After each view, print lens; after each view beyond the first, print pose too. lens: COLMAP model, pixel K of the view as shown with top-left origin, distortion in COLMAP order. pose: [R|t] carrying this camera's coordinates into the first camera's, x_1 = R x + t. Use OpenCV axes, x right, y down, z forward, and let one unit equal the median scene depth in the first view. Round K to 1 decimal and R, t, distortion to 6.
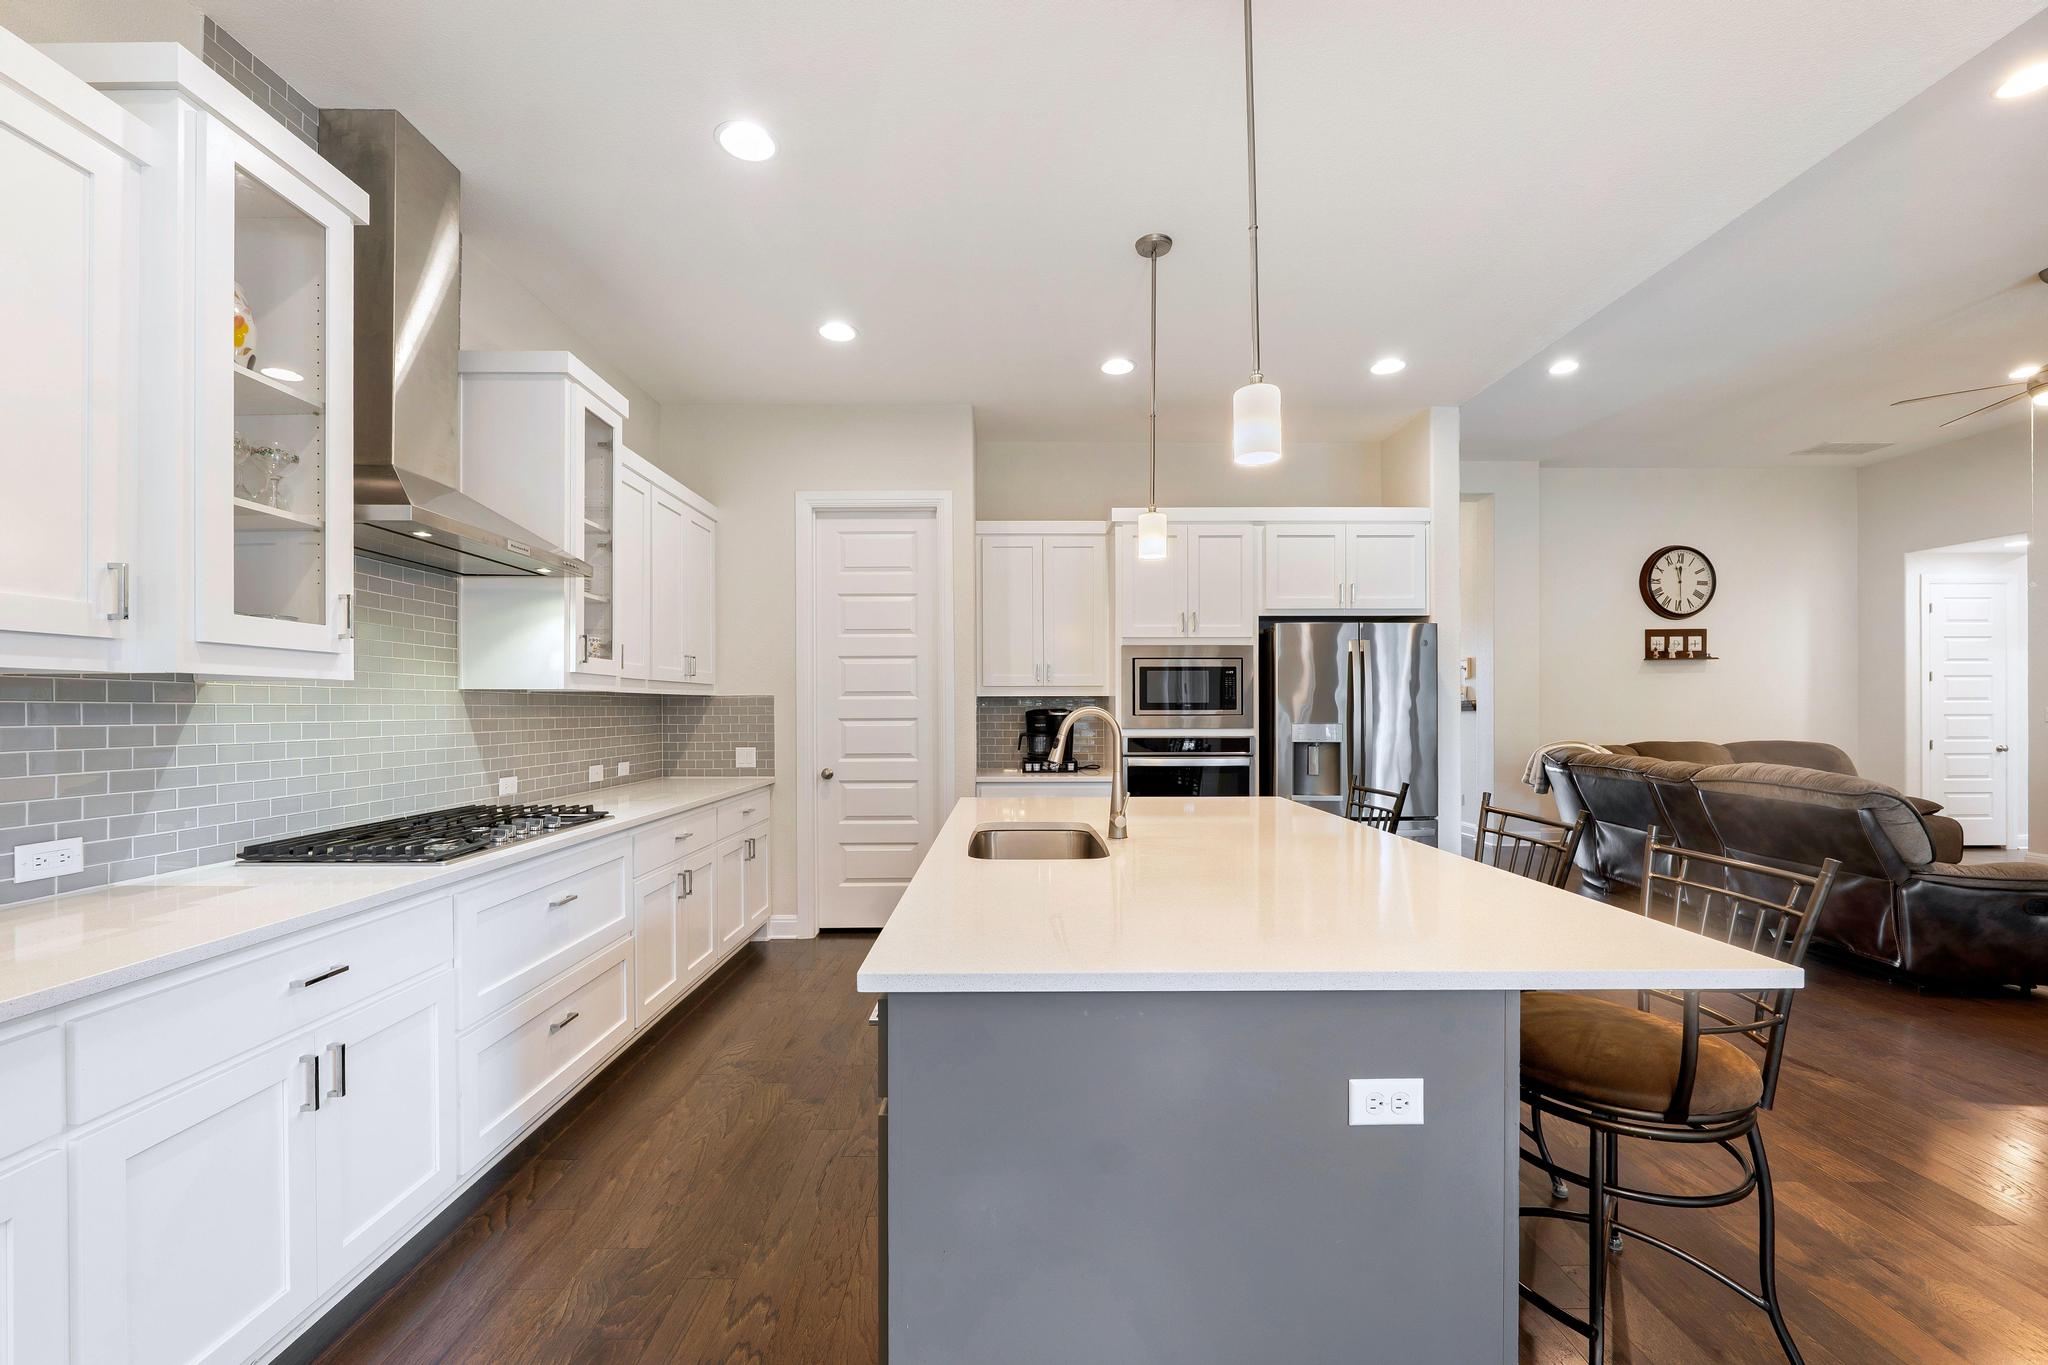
lens RADIAL K [[839.0, 0, 1024.0], [0, 839.0, 704.8], [0, 0, 1]] dist [-0.011932, 0.000161]
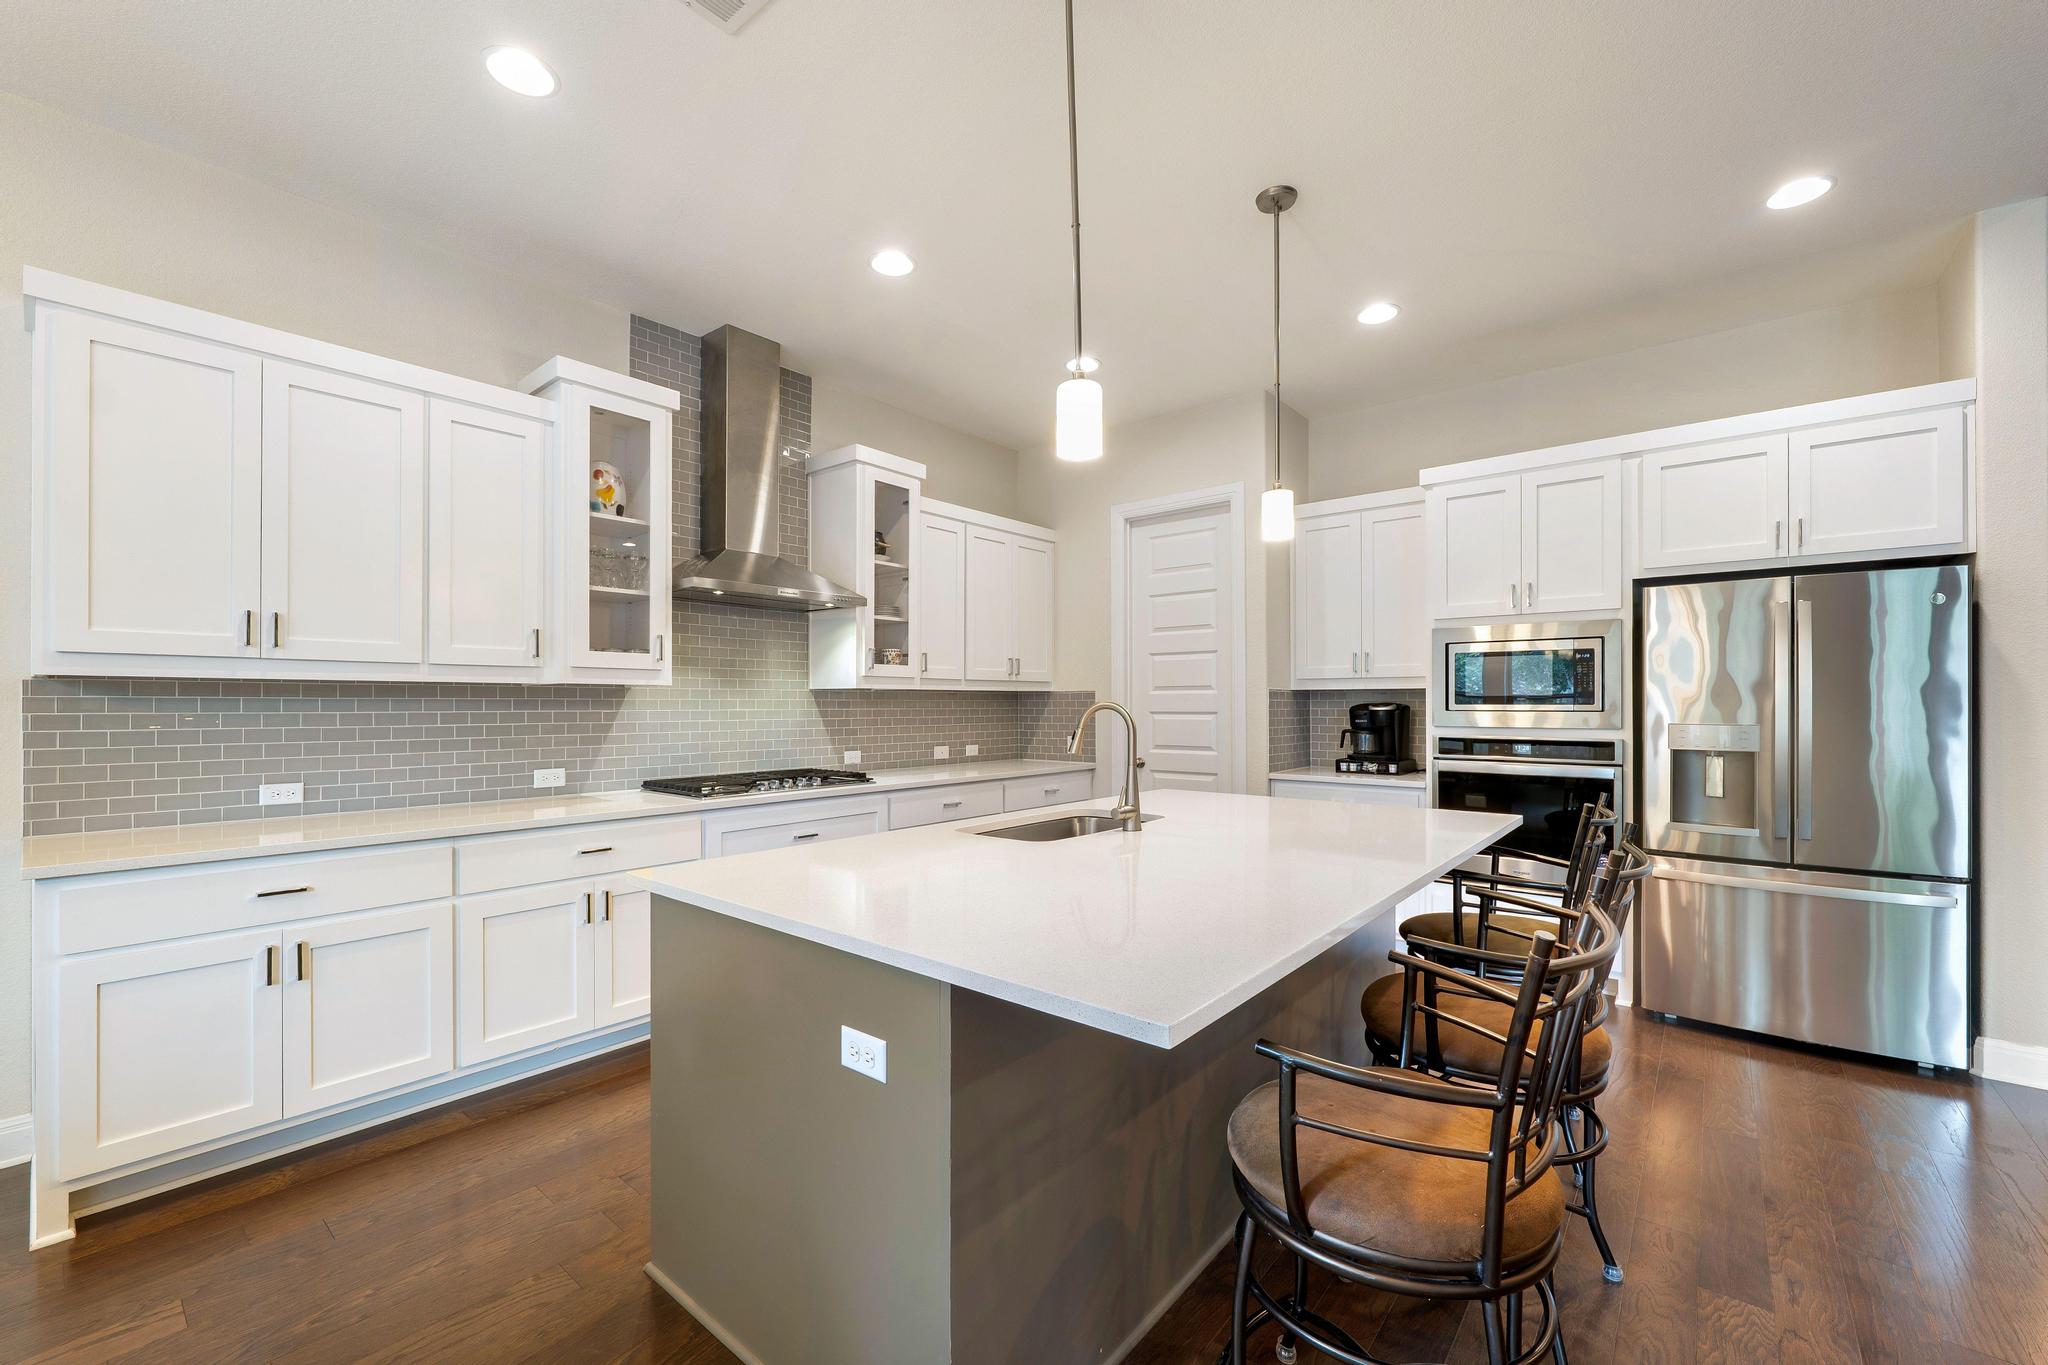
lens RADIAL K [[841.8, 0, 1012.8], [0, 841.8, 699.0], [0, 0, 1]] dist [-0.011143, 0.000231]
pose [[0.754445, -0.001752, -0.656361, 0.498883], [0.001937, 0.999998, -0.000443, 0.000203], [0.656361, -0.000937, 0.754446, 0.105791]]
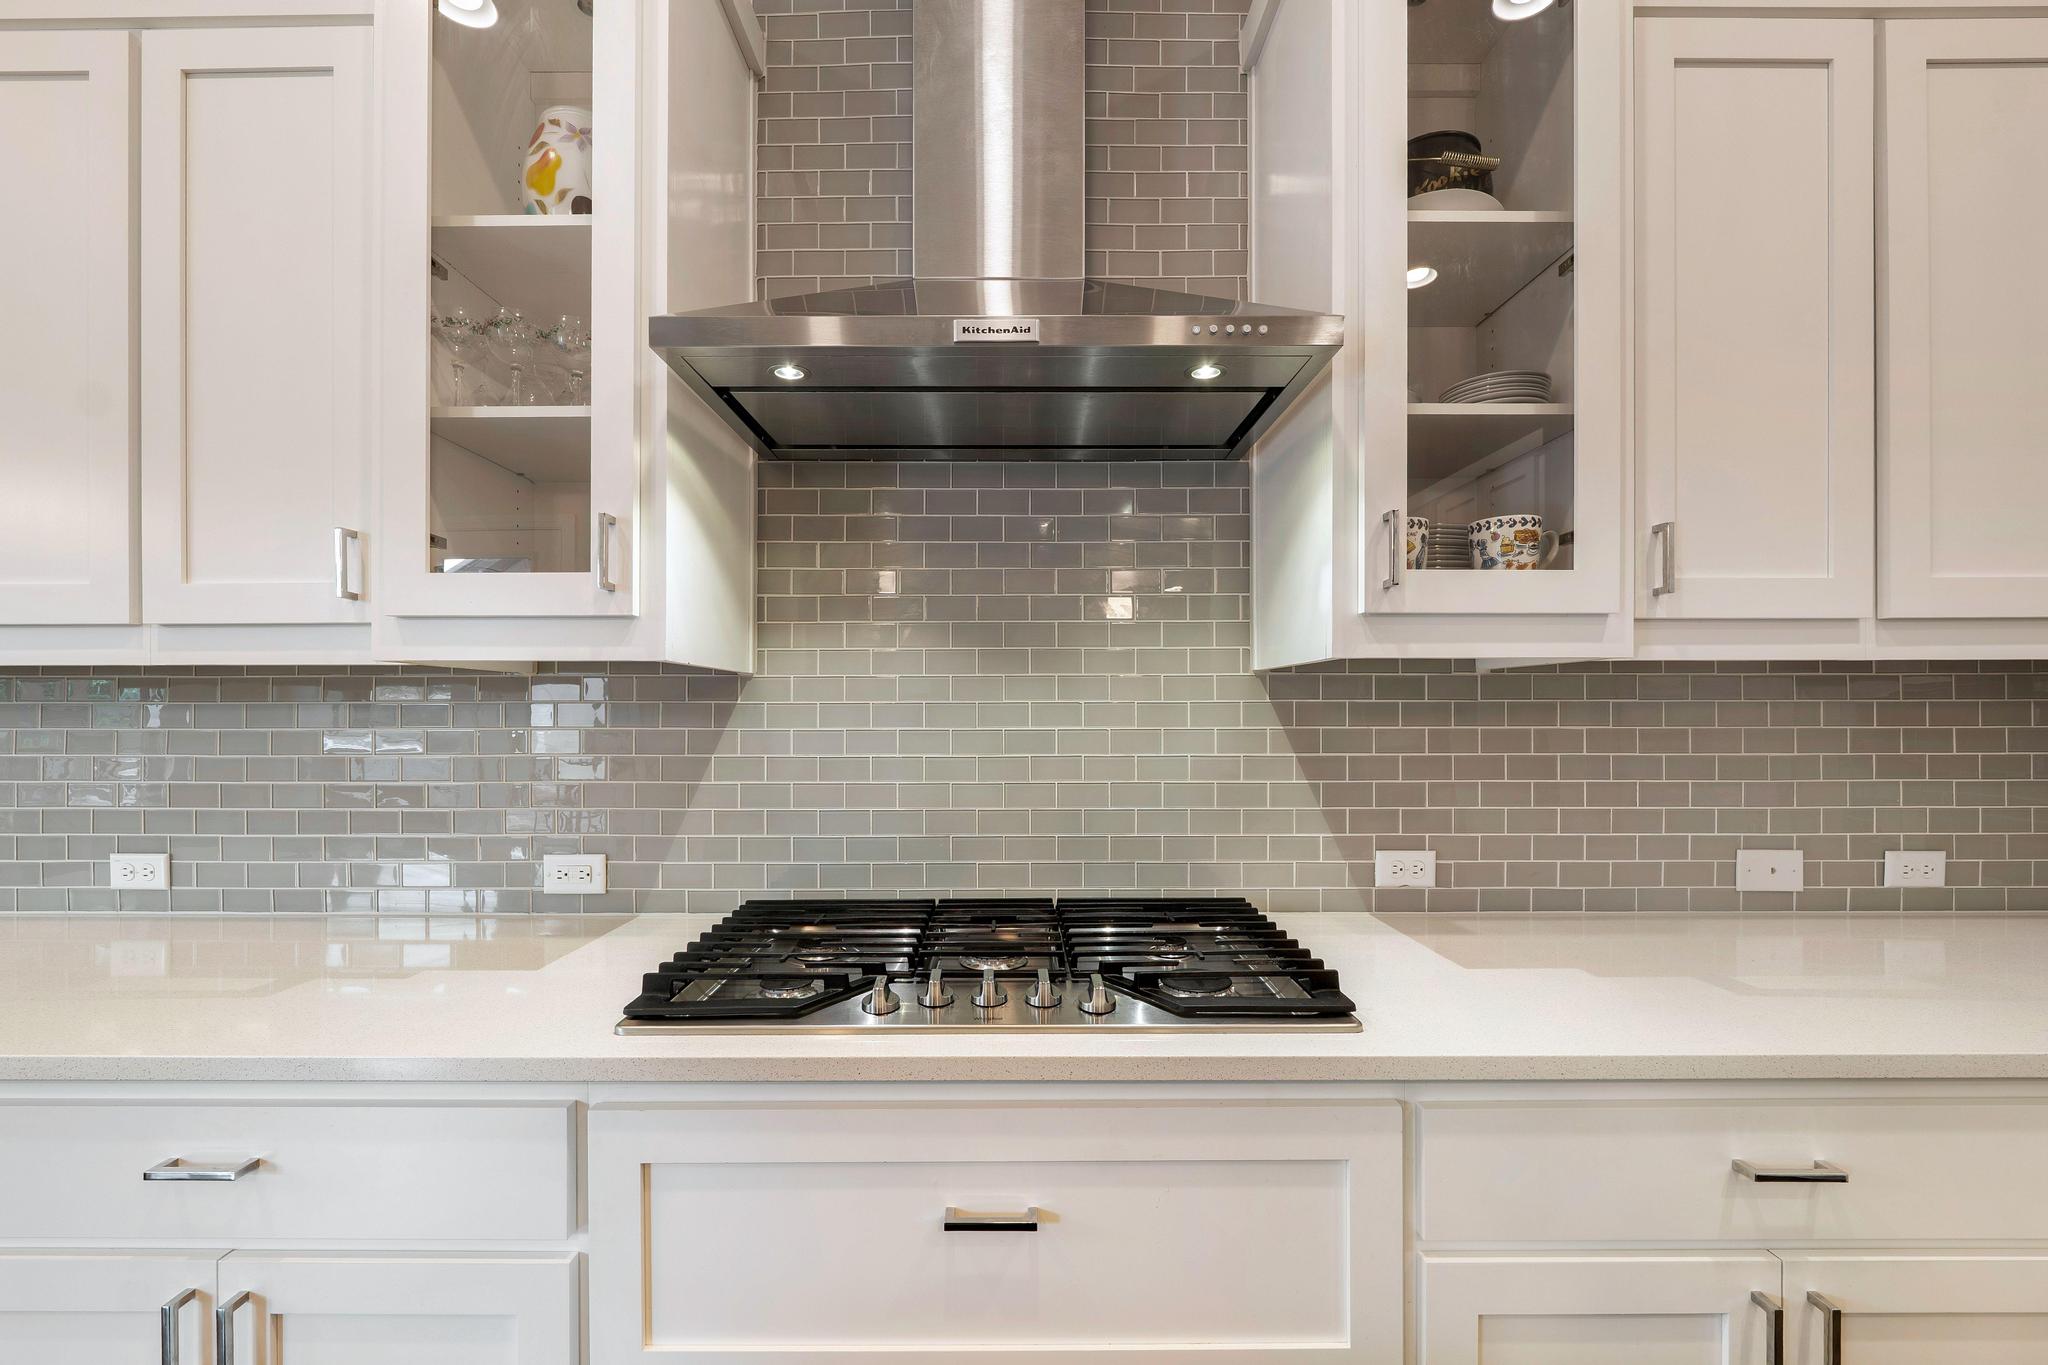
lens RADIAL K [[841.8, 0, 1012.8], [0, 841.8, 699.0], [0, 0, 1]] dist [-0.011143, 0.000231]
pose [[-0.017850, -0.013800, -0.999745, -0.130095], [0.007346, 0.999876, -0.013933, 0.004971], [0.999814, -0.007593, -0.017746, 0.761012]]
